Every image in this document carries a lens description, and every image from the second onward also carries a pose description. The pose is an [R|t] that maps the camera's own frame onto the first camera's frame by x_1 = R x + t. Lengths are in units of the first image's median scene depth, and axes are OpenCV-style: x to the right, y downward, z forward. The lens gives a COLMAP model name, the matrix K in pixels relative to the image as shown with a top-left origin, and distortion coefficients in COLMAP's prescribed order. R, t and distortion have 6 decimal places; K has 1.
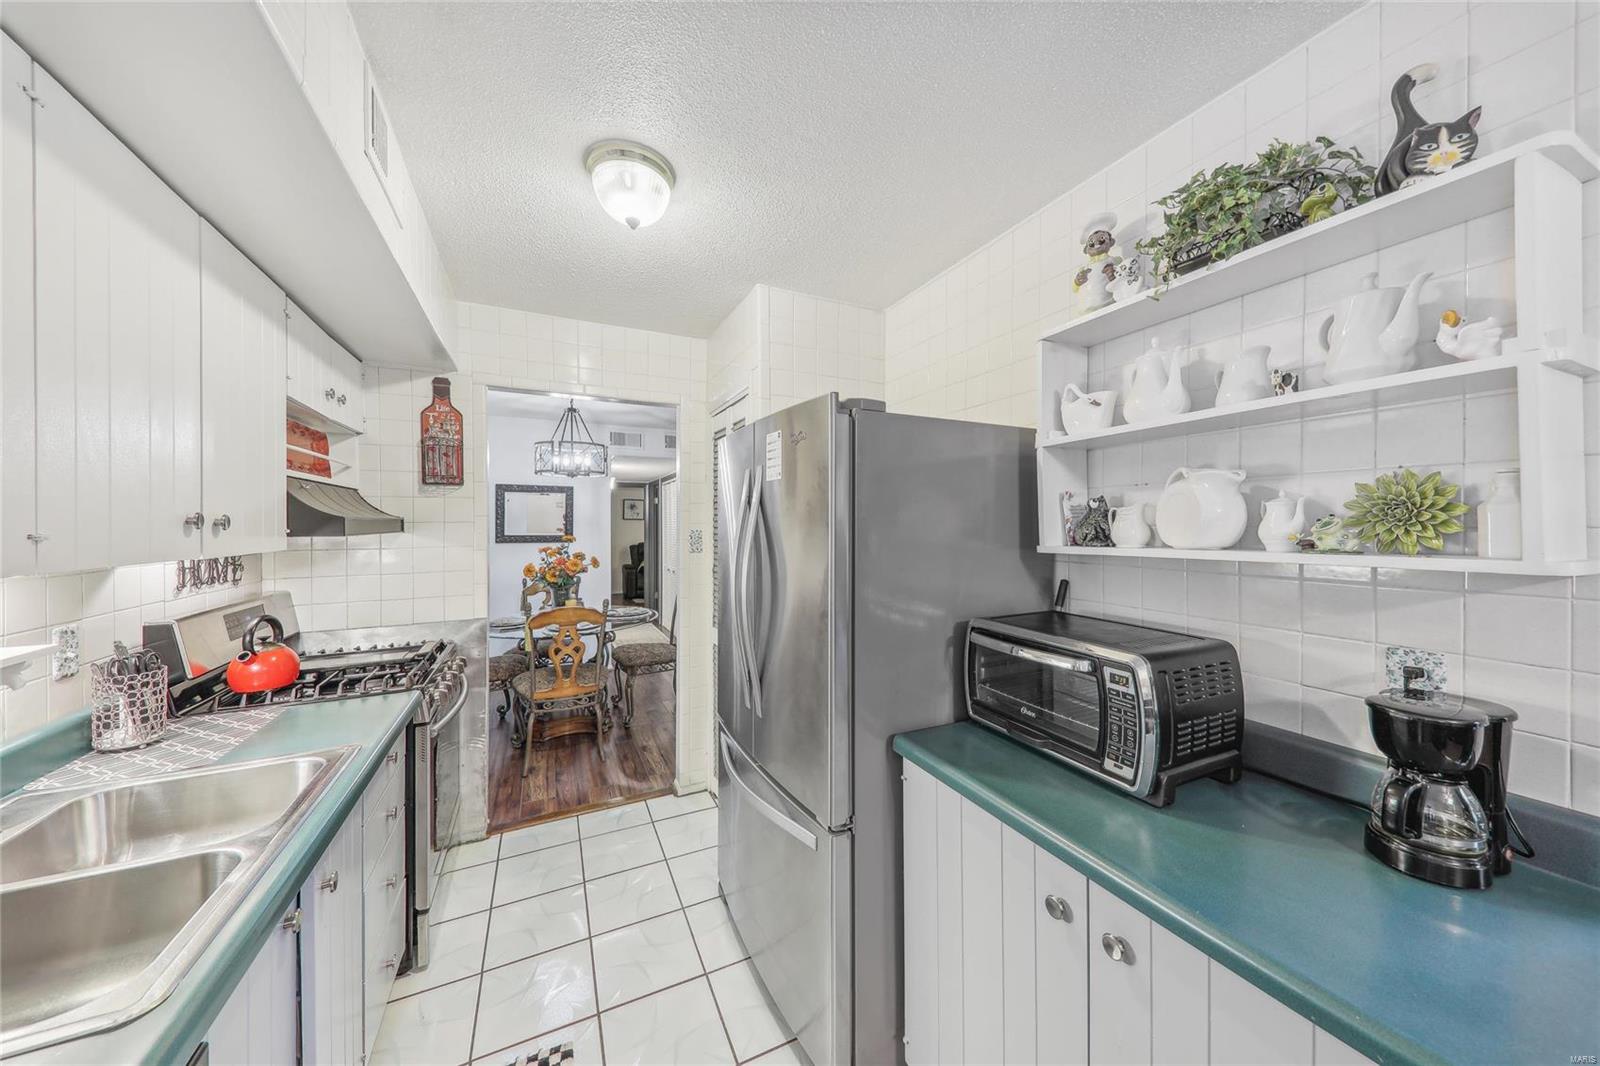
lens RADIAL K [[543.9, 0, 794.6], [0, 543.9, 531.2], [0, 0, 1]] dist [0.047963, -0.015086]
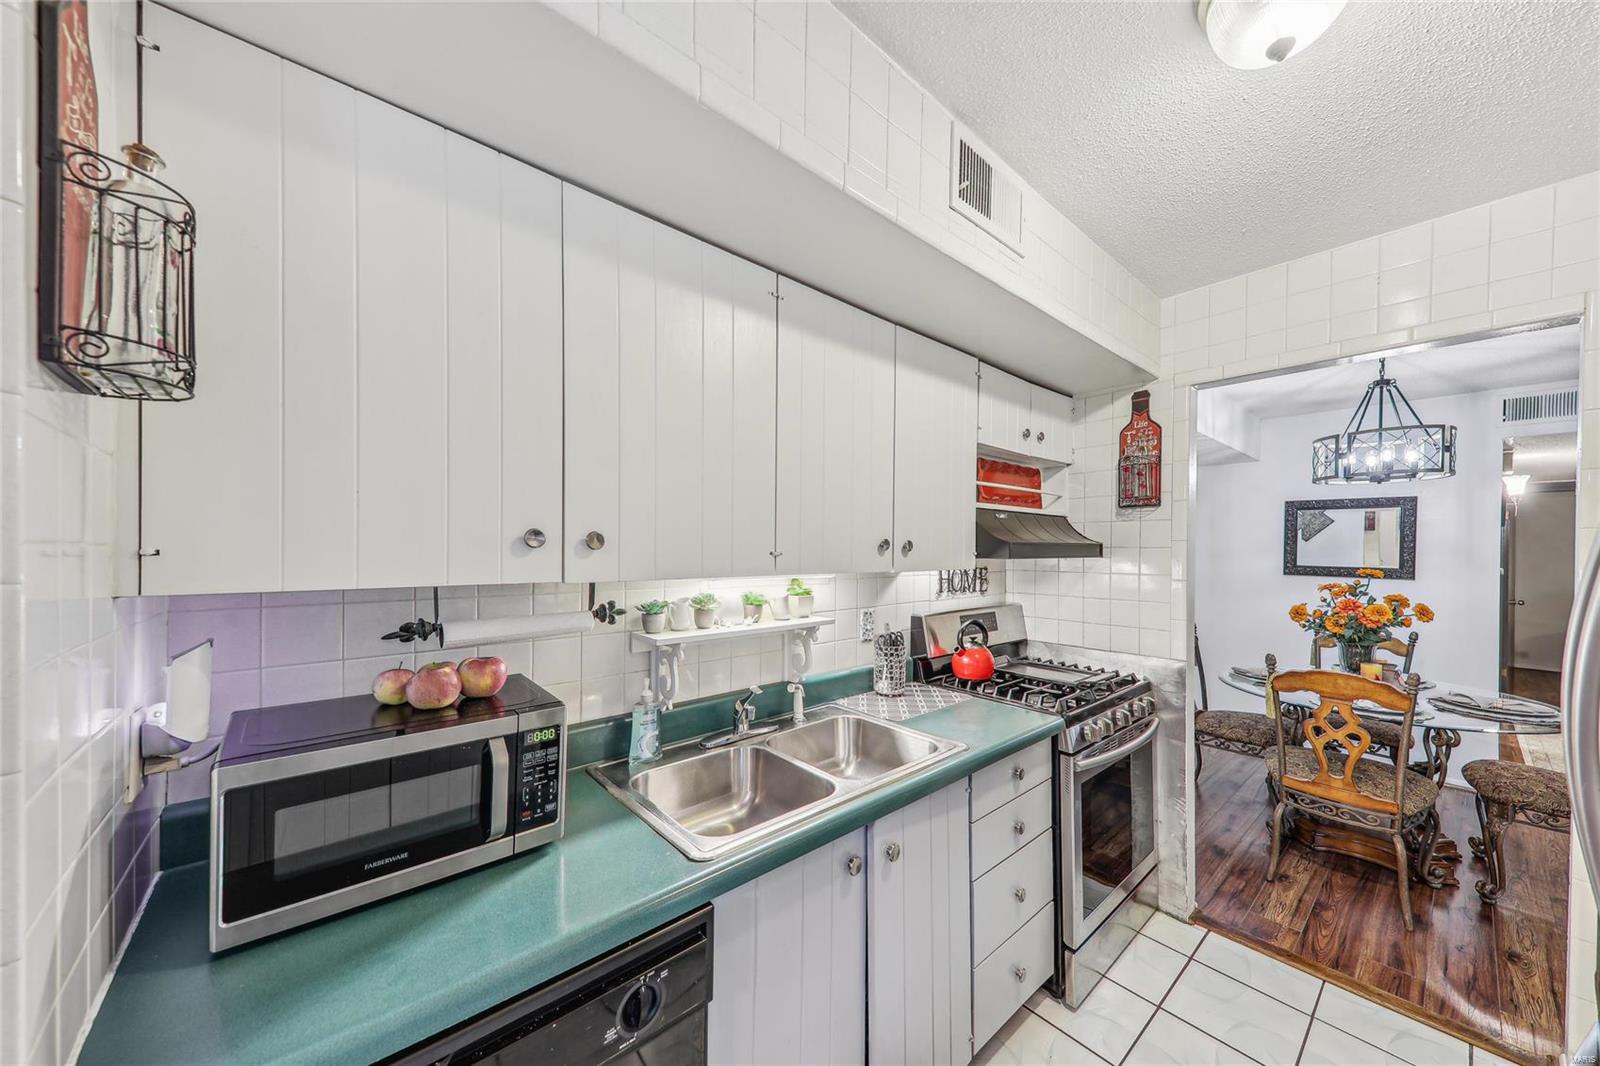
lens RADIAL K [[544.4, 0, 797.1], [0, 544.4, 546.8], [0, 0, 1]] dist [0.018532, -0.007566]
pose [[0.265088, 0.005905, -0.964206, 0.141533], [-0.023188, 0.999731, -0.000253, -0.005863], [0.963945, 0.022425, 0.265154, 0.312126]]
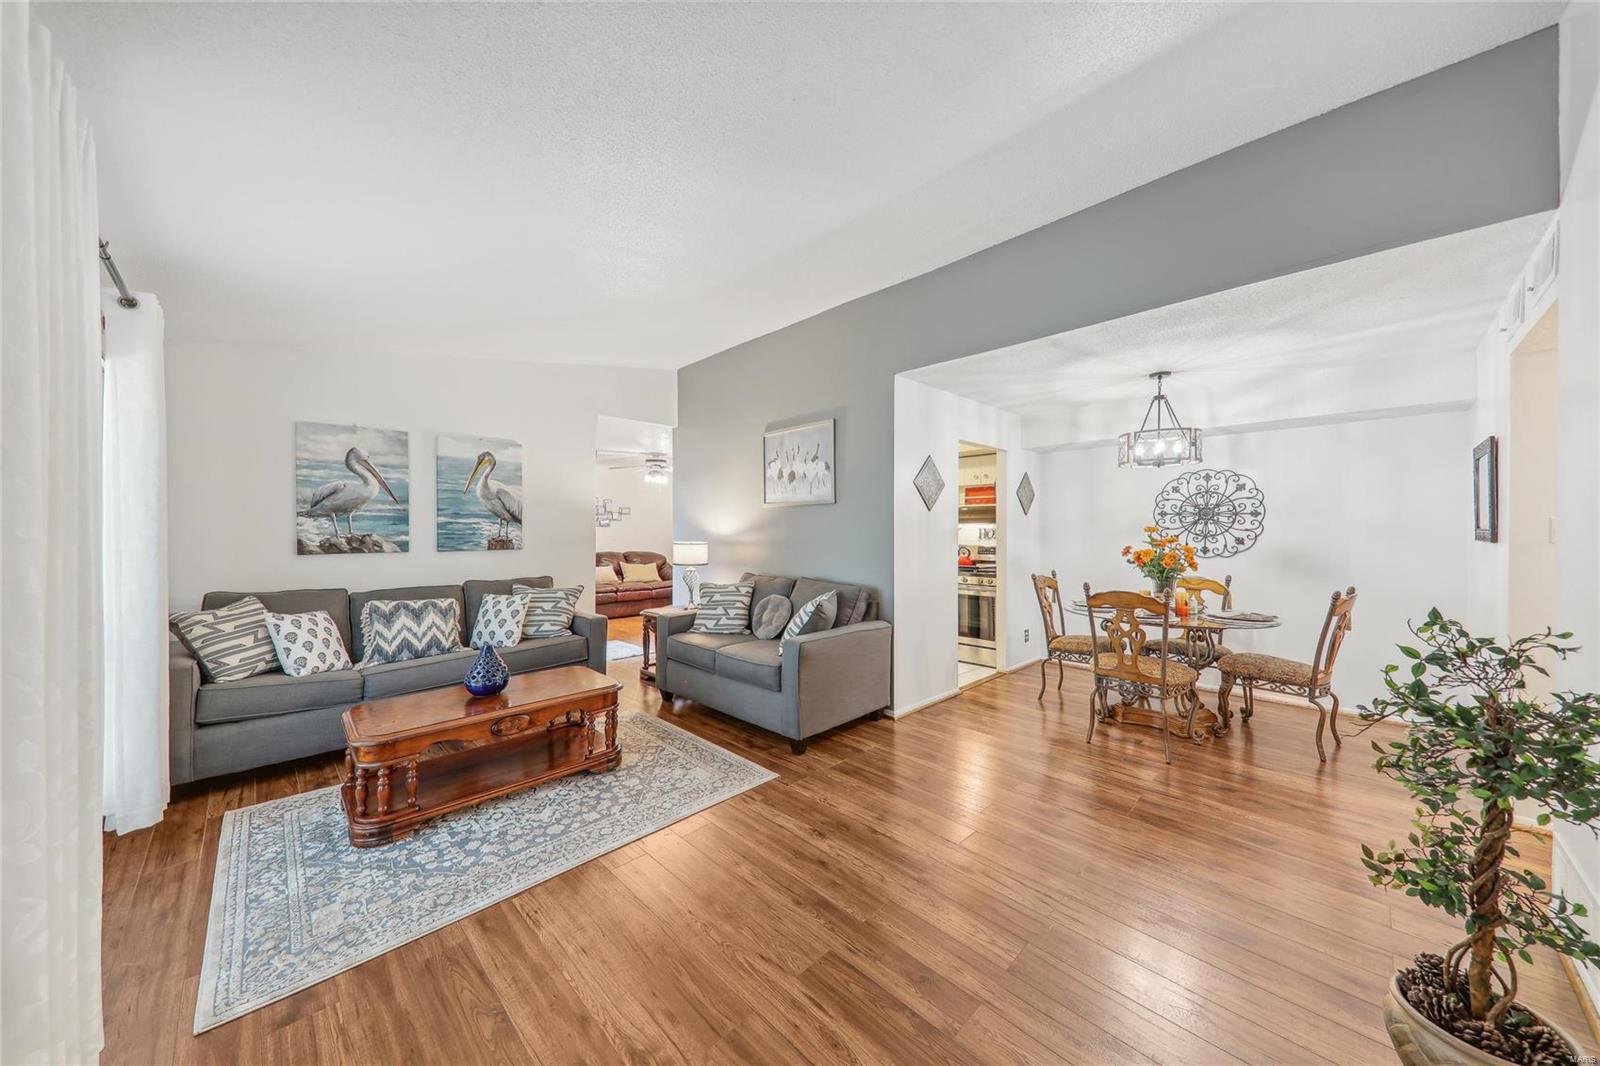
lens RADIAL K [[543.9, 0, 794.6], [0, 543.9, 531.2], [0, 0, 1]] dist [0.047963, -0.015086]
pose [[-0.940421, 0.002442, -0.340004, 1.311571], [-0.002065, 0.999915, 0.012891, 0.011986], [0.340006, 0.012825, -0.940336, 4.170281]]
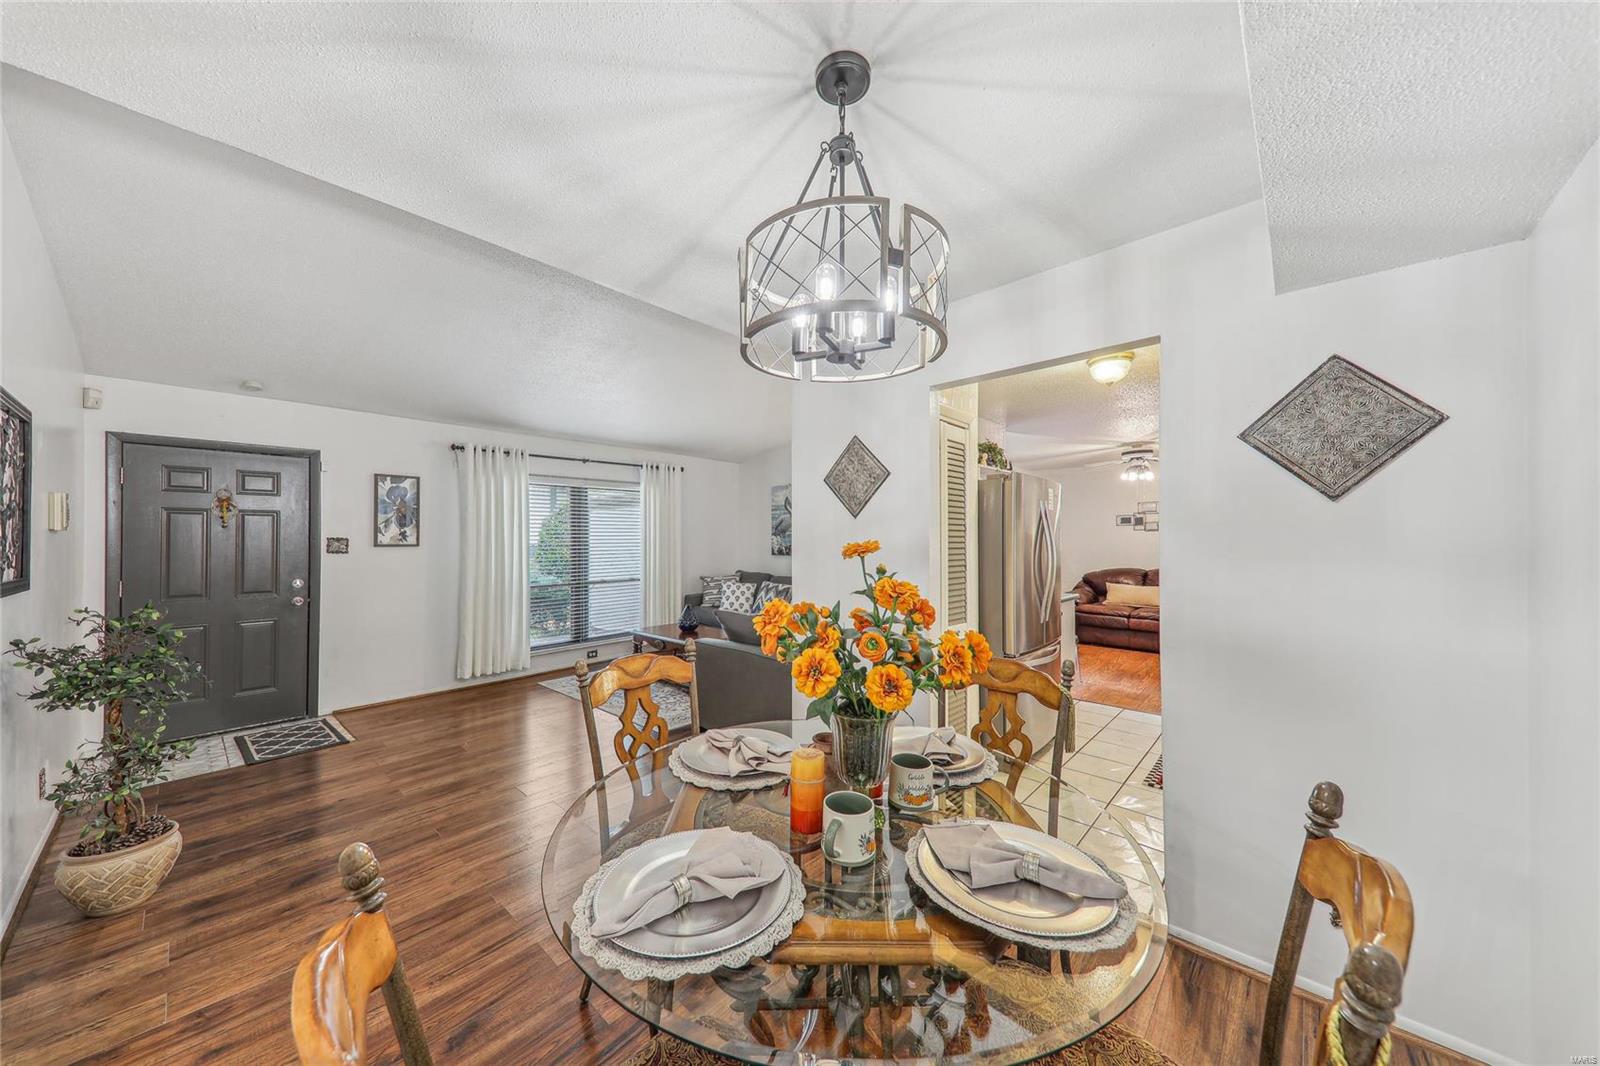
lens RADIAL K [[545.1, 0, 801.9], [0, 545.1, 537.3], [0, 0, 1]] dist [0.040835, -0.011387]
pose [[-0.391355, 0.006726, 0.920215, -1.696430], [0.012362, 0.999921, -0.002052, 0.012238], [-0.920157, 0.010573, -0.391407, 2.806530]]
